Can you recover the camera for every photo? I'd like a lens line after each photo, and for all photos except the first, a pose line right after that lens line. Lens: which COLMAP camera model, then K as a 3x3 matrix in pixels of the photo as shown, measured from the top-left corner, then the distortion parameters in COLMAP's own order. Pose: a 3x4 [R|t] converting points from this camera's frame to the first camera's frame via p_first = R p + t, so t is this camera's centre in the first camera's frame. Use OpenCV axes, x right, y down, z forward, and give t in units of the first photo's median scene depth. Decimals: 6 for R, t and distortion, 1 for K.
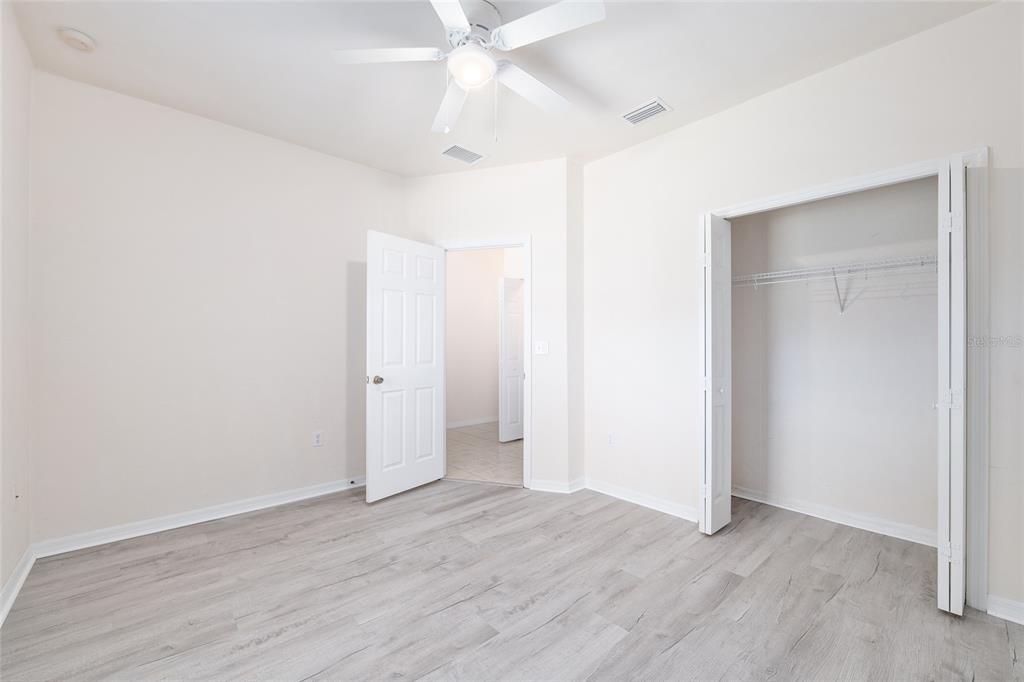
lens RADIAL K [[419.5, 0, 515.6], [0, 419.5, 343.3], [0, 0, 1]] dist [-0.009790, -0.000142]
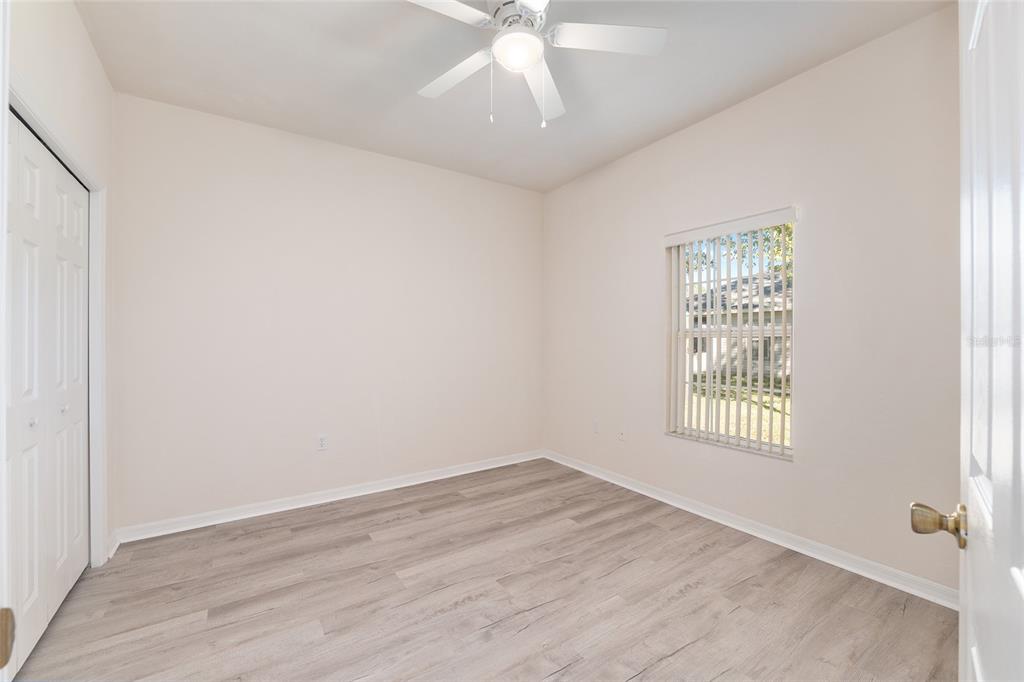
lens RADIAL K [[419.5, 0, 515.6], [0, 419.5, 343.3], [0, 0, 1]] dist [-0.009790, -0.000142]
pose [[-0.990996, 0.000104, 0.133889, -0.229348], [-0.000144, 0.999998, -0.001838, 0.000529], [-0.133889, -0.001841, -0.990995, 1.942498]]
